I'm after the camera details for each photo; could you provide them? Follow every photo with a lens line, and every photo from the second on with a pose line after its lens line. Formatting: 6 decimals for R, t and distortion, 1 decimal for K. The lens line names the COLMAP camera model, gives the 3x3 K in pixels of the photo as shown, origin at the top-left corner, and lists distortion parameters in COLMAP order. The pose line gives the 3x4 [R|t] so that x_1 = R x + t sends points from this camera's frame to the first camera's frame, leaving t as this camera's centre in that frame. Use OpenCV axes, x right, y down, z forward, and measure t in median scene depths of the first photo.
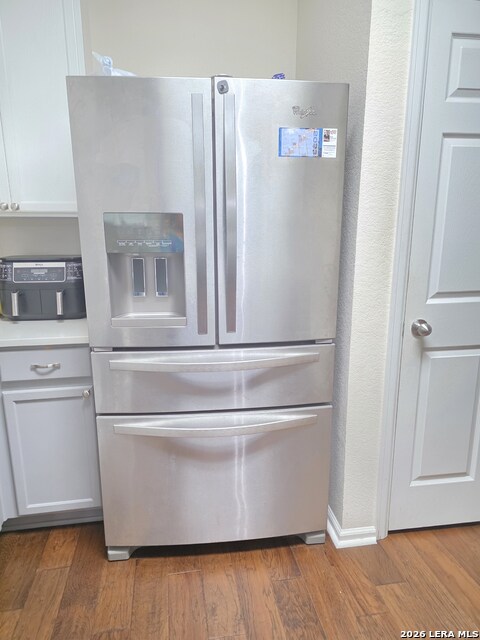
lens RADIAL K [[464.1, 0, 241.6], [0, 464.1, 346.9], [0, 0, 1]] dist [0.000109, -0.001835]
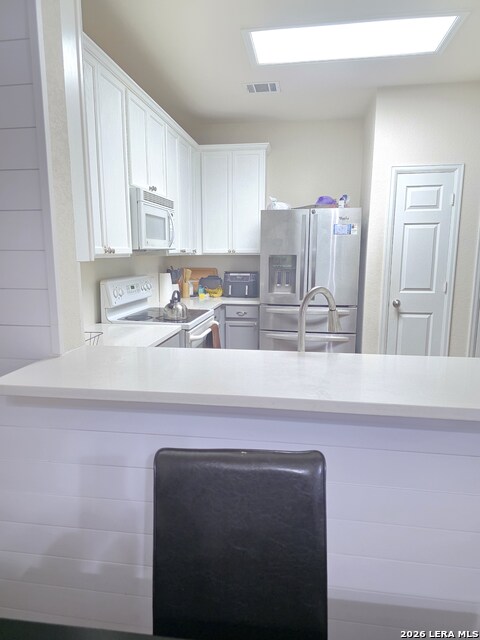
lens RADIAL K [[426.8, 0, 240.0], [0, 426.8, 320.0], [0, 0, 1]] dist [0.056288, -0.001159]
pose [[0.950562, 0.052046, -0.306144, 0.315508], [-0.084236, 0.992107, -0.092885, 0.321138], [0.298893, 0.114082, 0.947443, -1.315038]]
